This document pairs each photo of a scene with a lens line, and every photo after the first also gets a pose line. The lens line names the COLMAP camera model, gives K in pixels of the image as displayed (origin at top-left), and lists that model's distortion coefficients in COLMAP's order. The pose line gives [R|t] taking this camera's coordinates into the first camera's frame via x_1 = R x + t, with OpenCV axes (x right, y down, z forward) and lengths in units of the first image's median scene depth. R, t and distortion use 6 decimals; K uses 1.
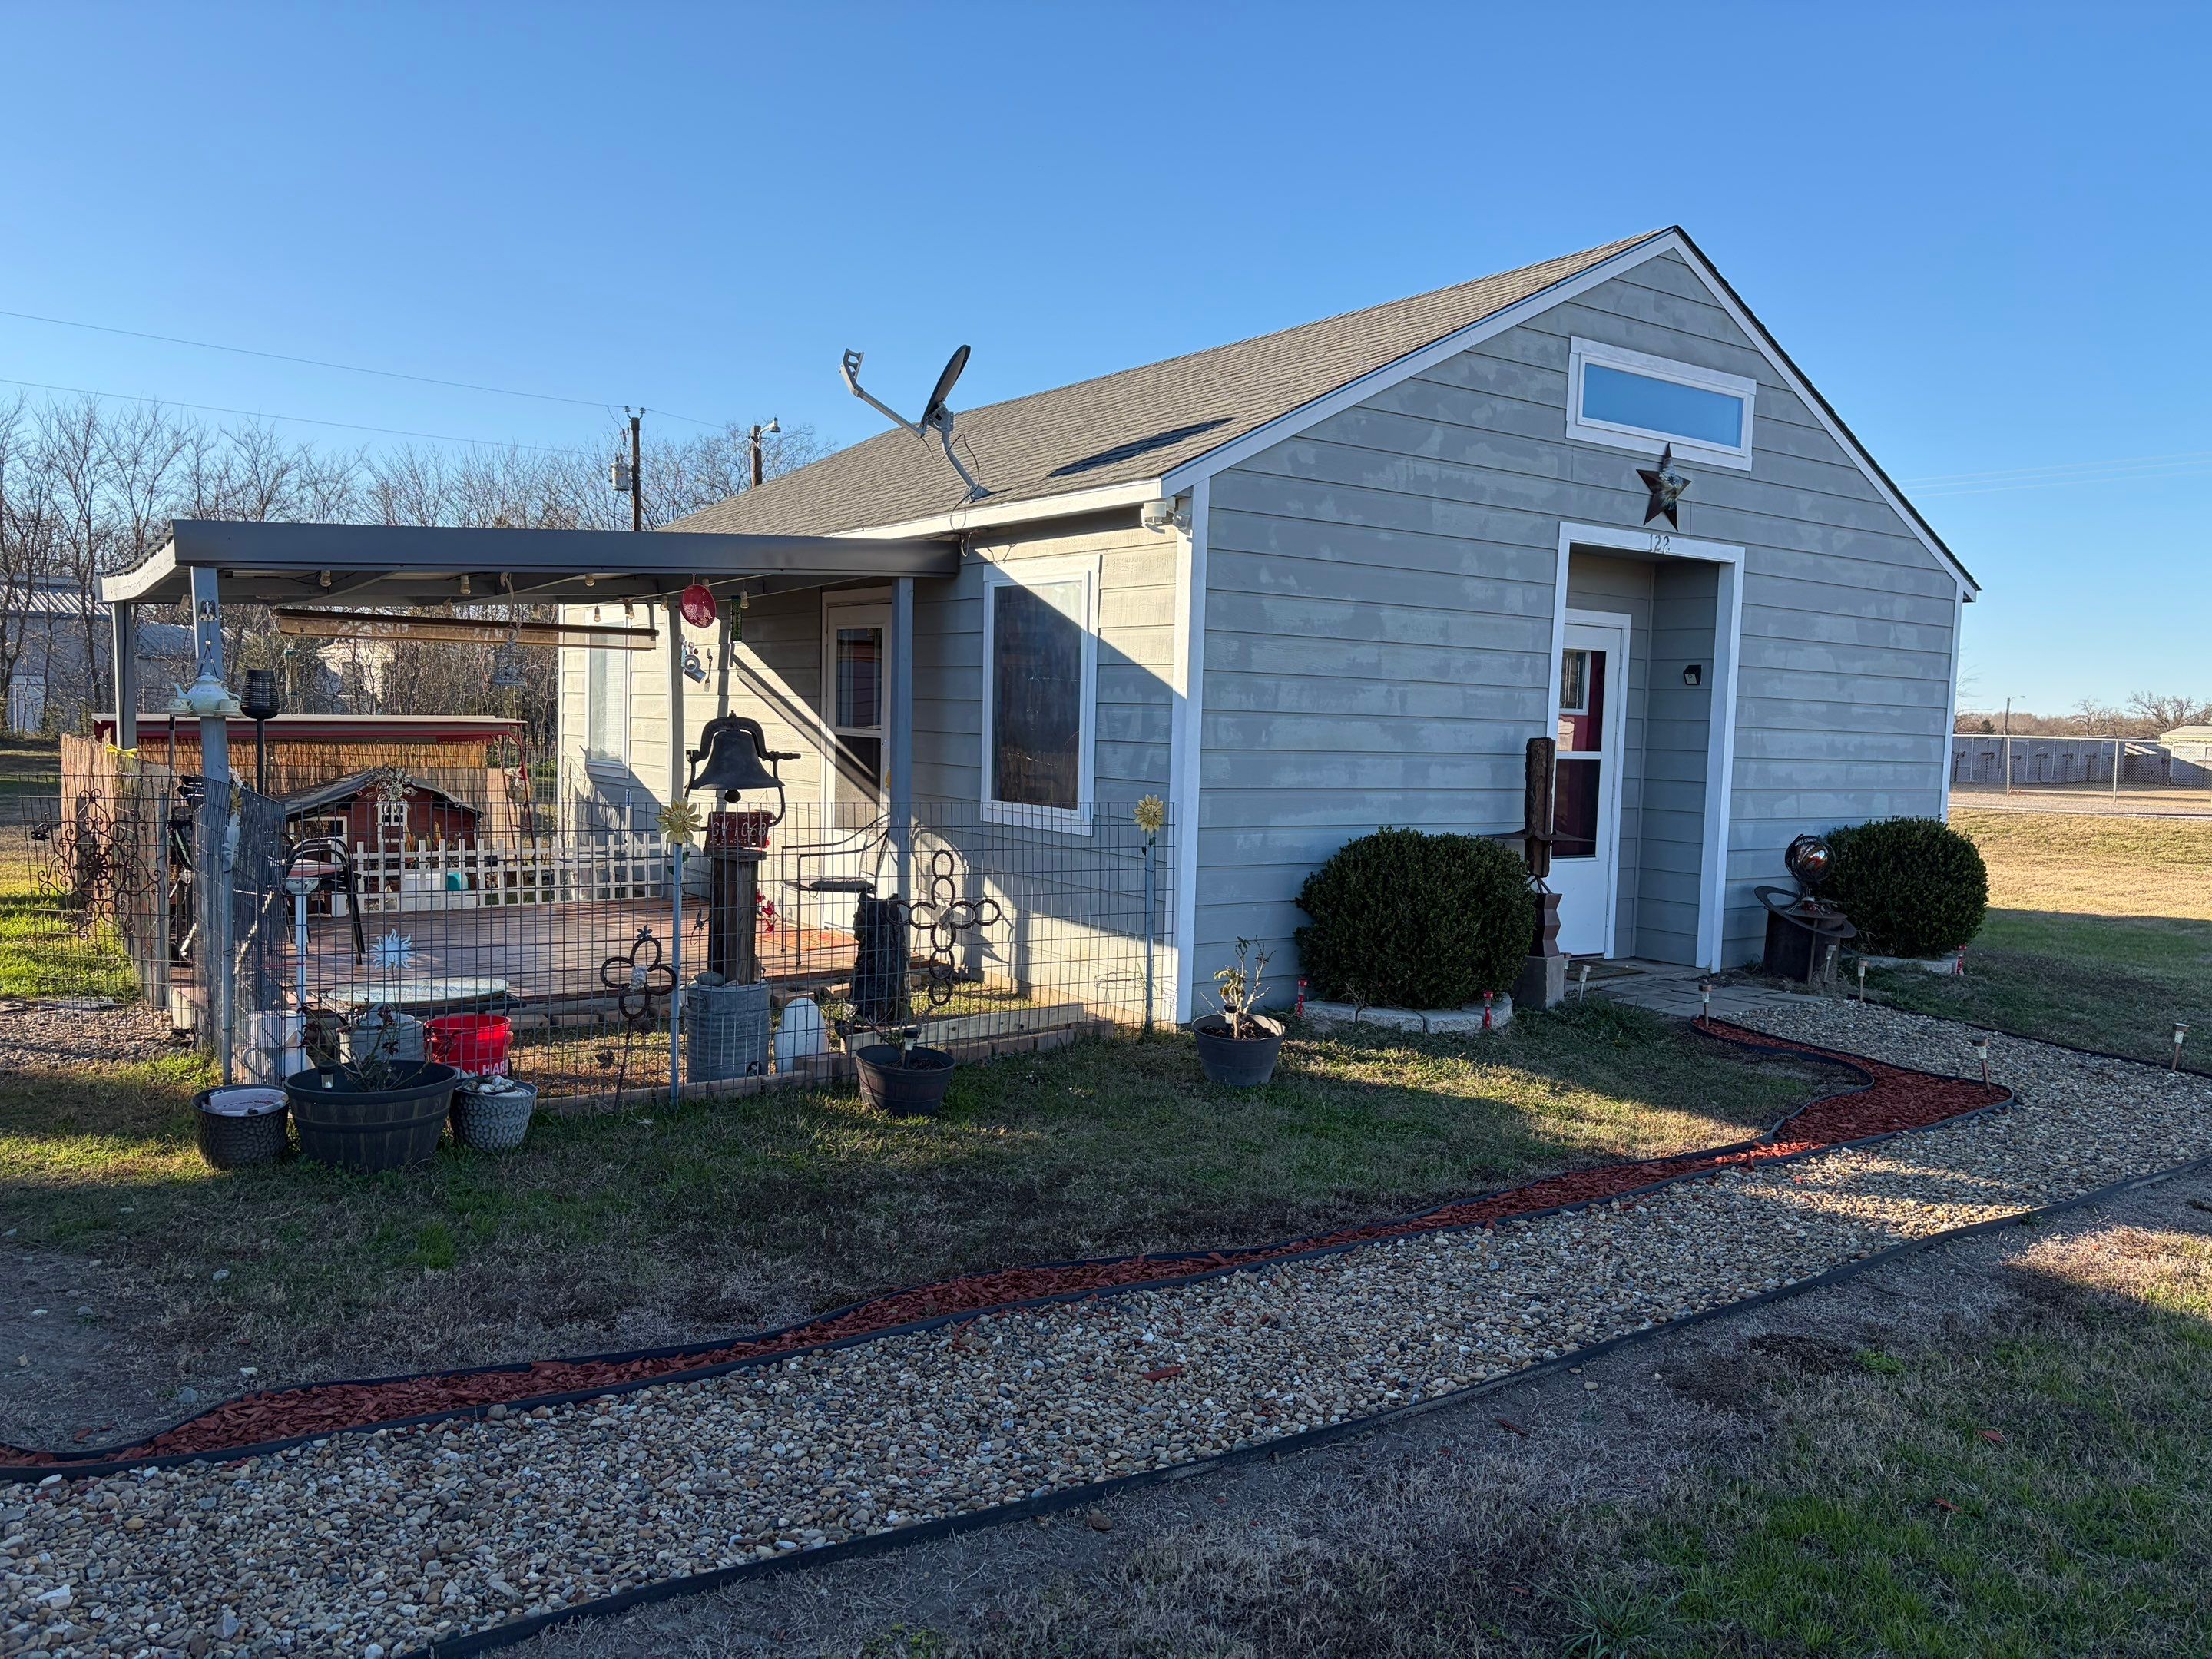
lens RADIAL K [[1662.6, 0, 1139.5], [0, 1662.6, 829.6], [0, 0, 1]] dist [0.051278, -0.059948]
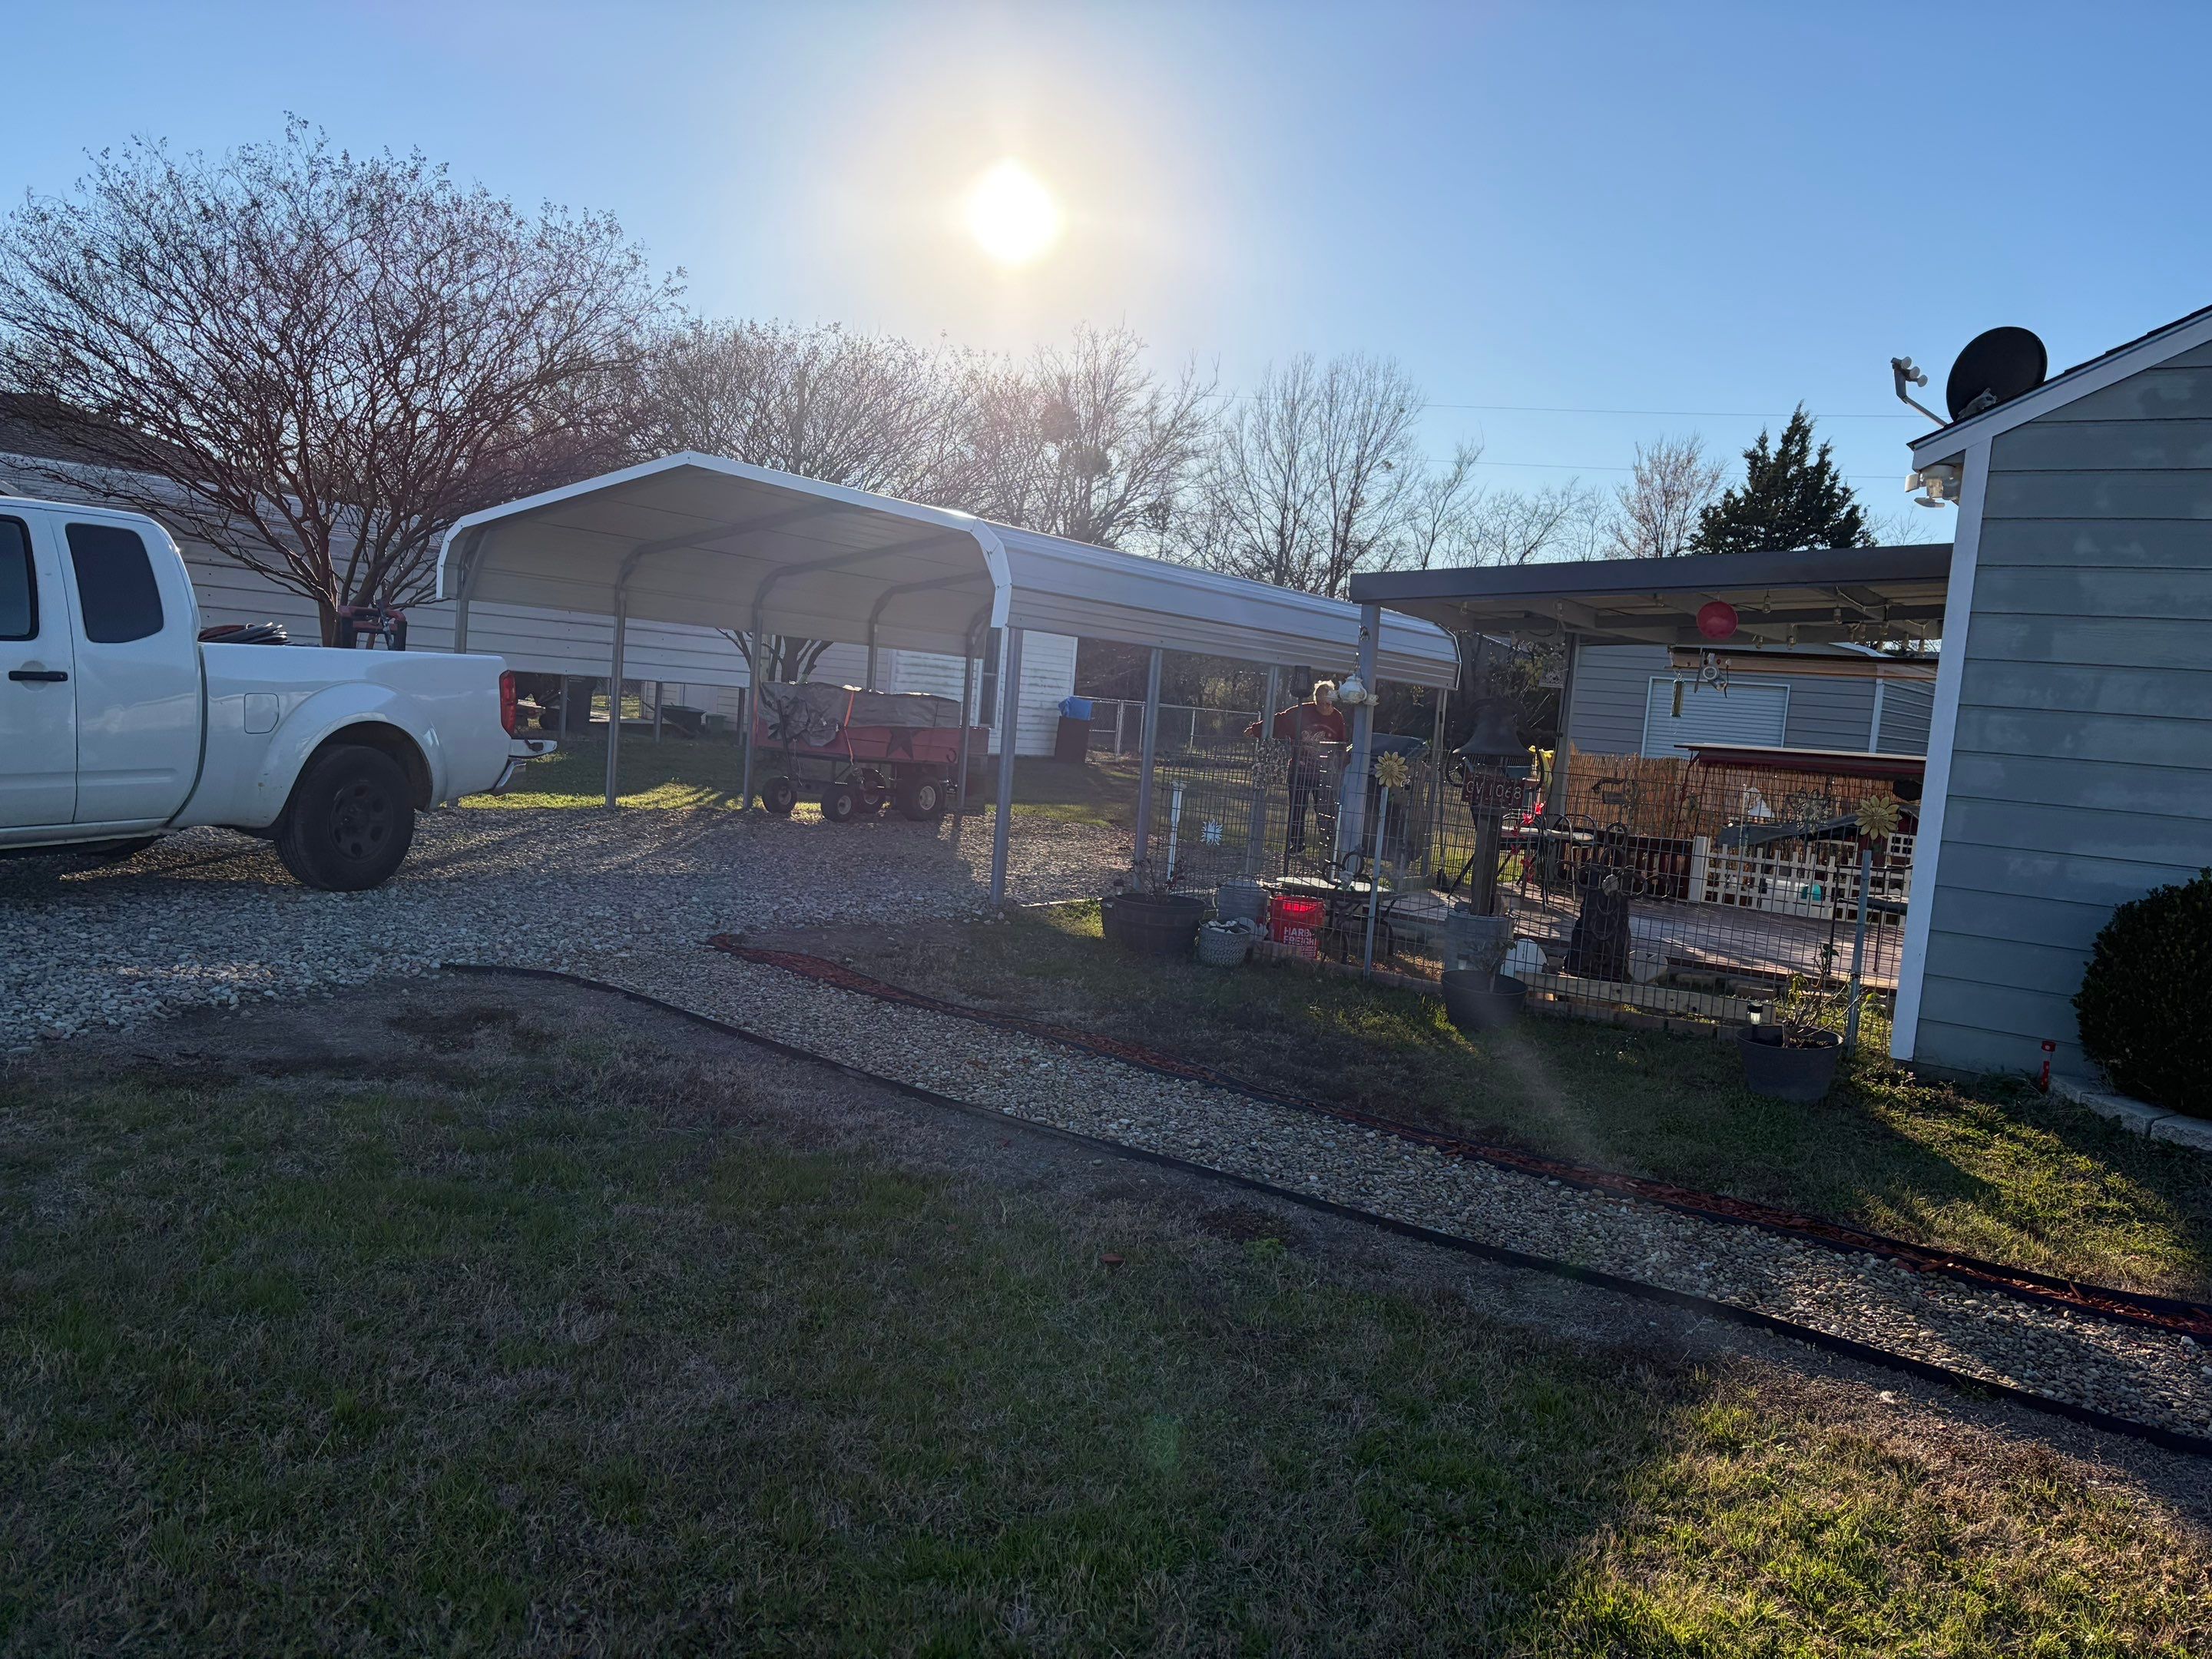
lens RADIAL K [[1662.6, 0, 1085.6], [0, 1662.6, 834.5], [0, 0, 1]] dist [0.051278, -0.059948]
pose [[0.303528, 0.078488, -0.949584, 0.594540], [-0.136182, 0.989943, 0.038295, 0.019346], [0.943041, 0.117692, 0.311164, 0.242916]]
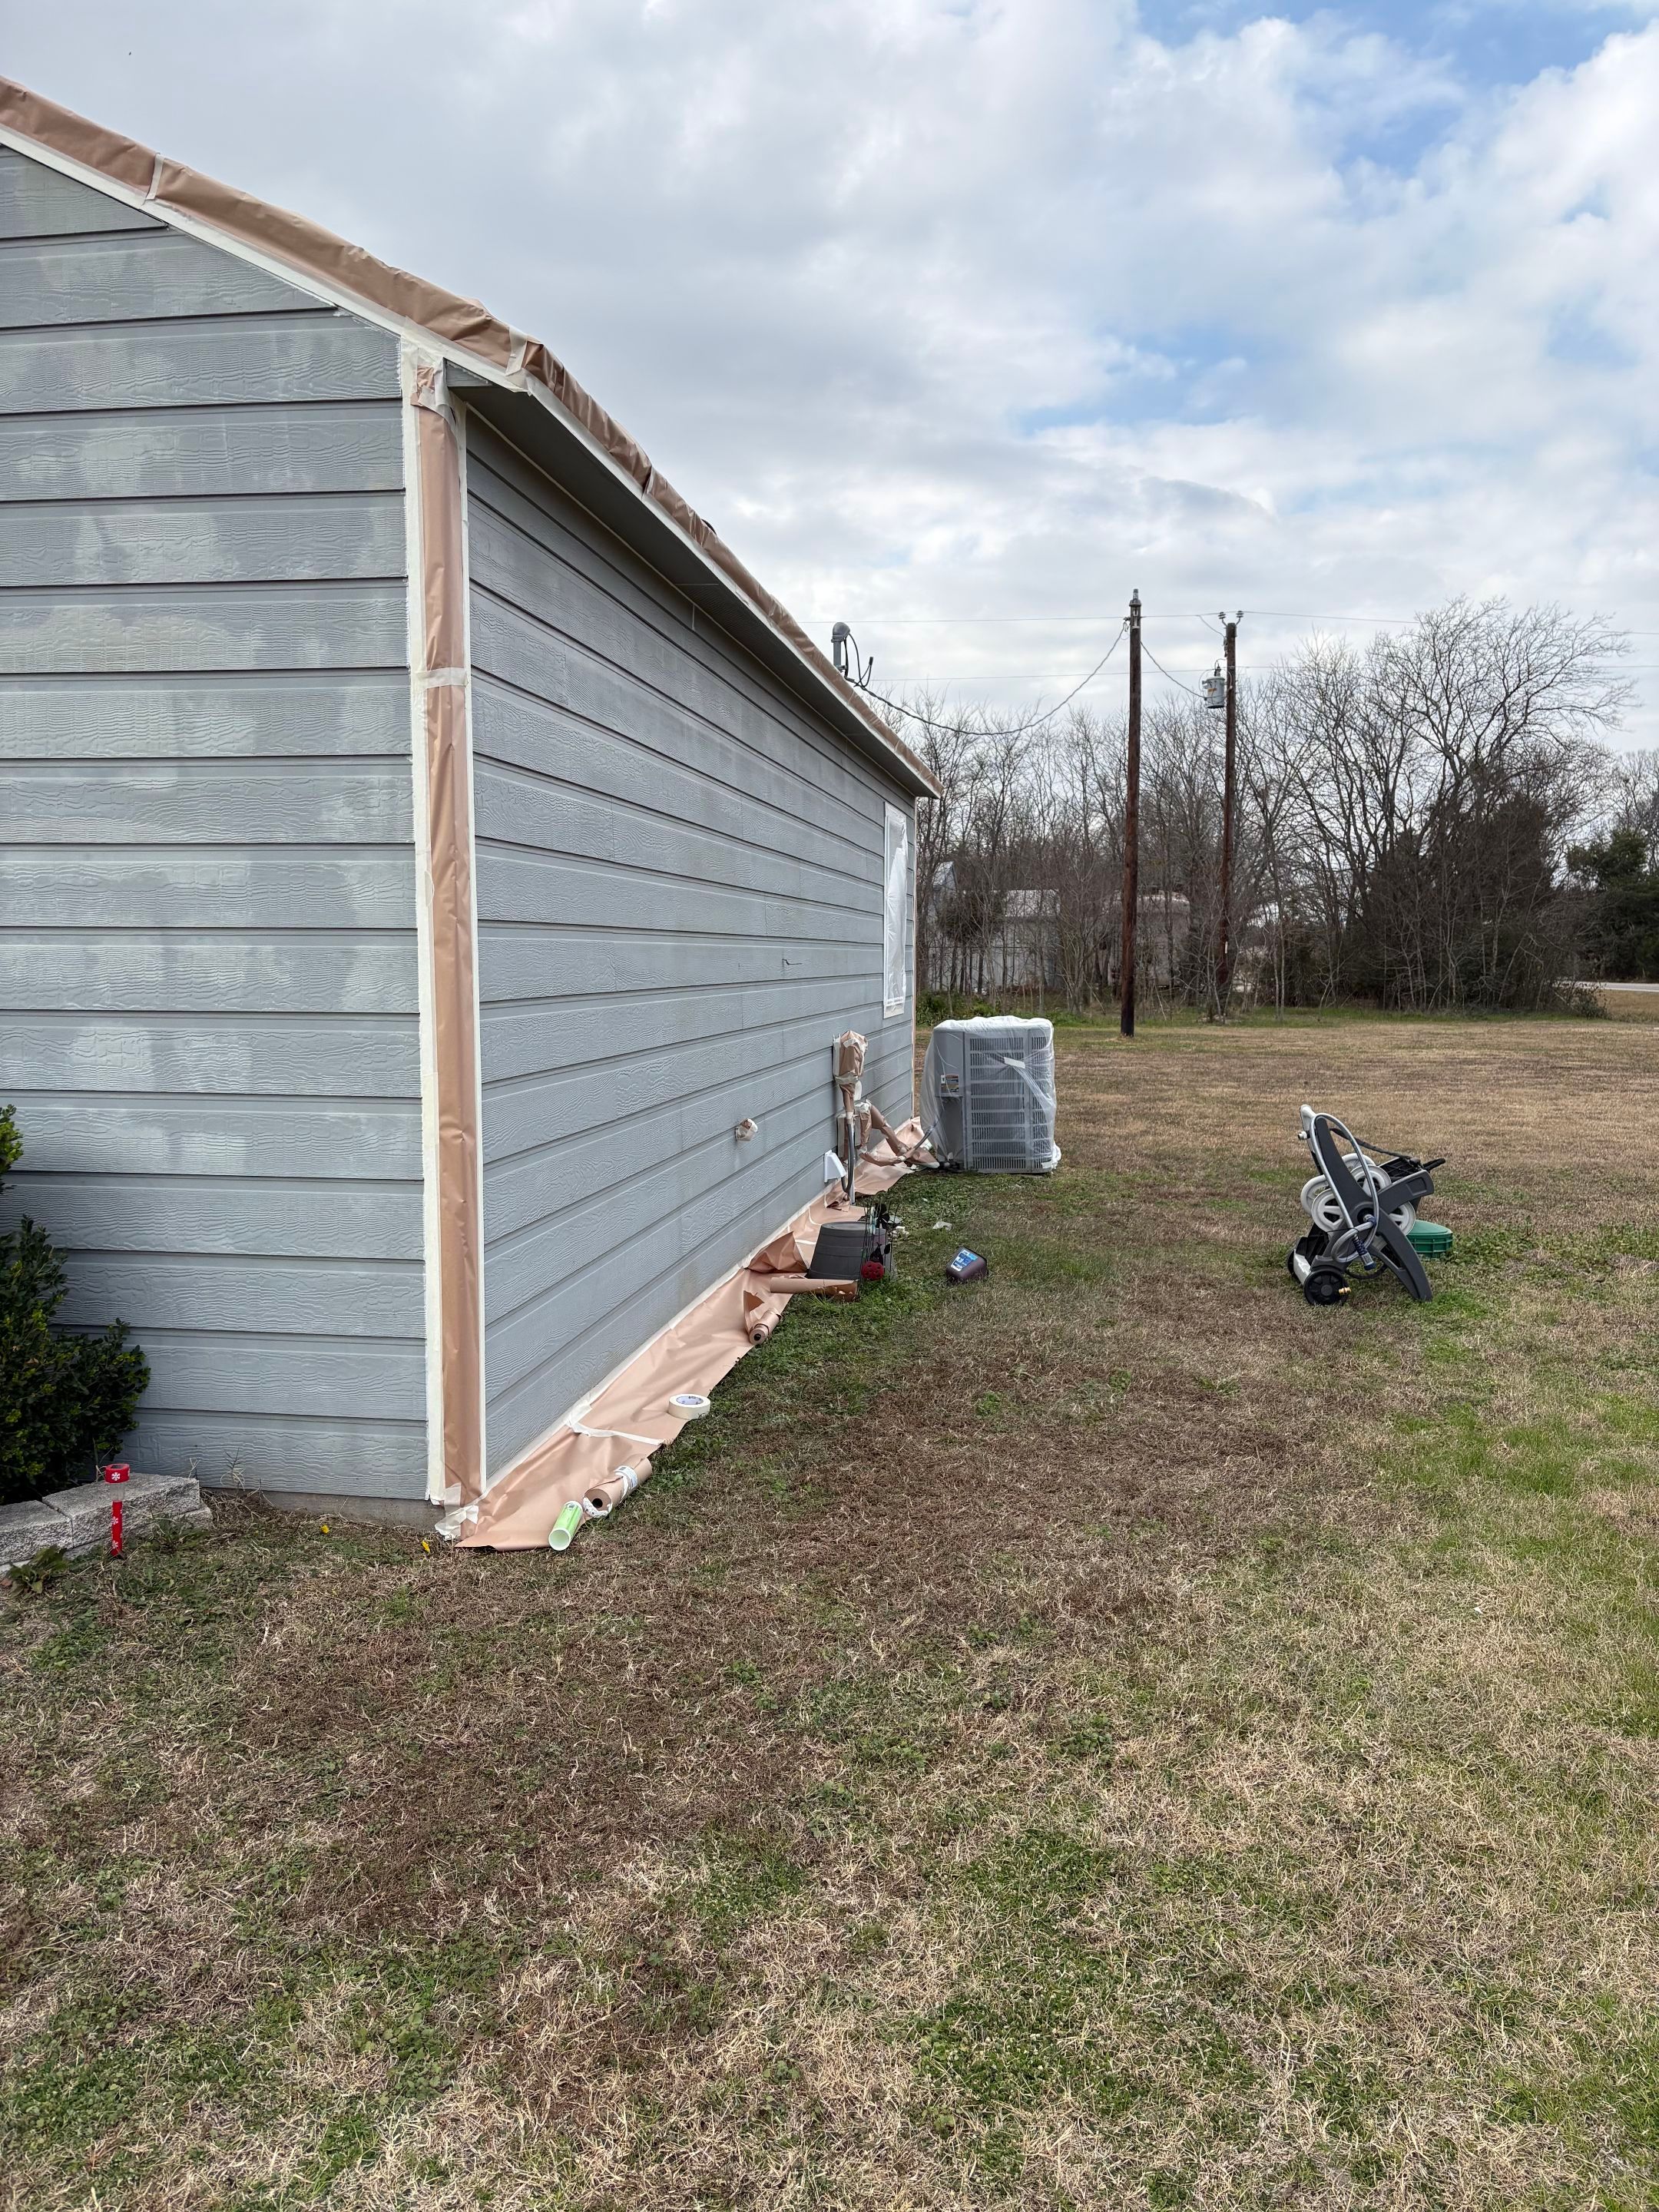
lens RADIAL K [[1662.6, 0, 934.7], [0, 1662.6, 1119.9], [0, 0, 1]] dist [0.051278, -0.059948]
pose [[0.721910, 0.042060, -0.690707, 0.933855], [-0.026081, 0.999096, 0.033580, -0.021229], [0.691495, -0.006227, 0.722354, 1.017788]]
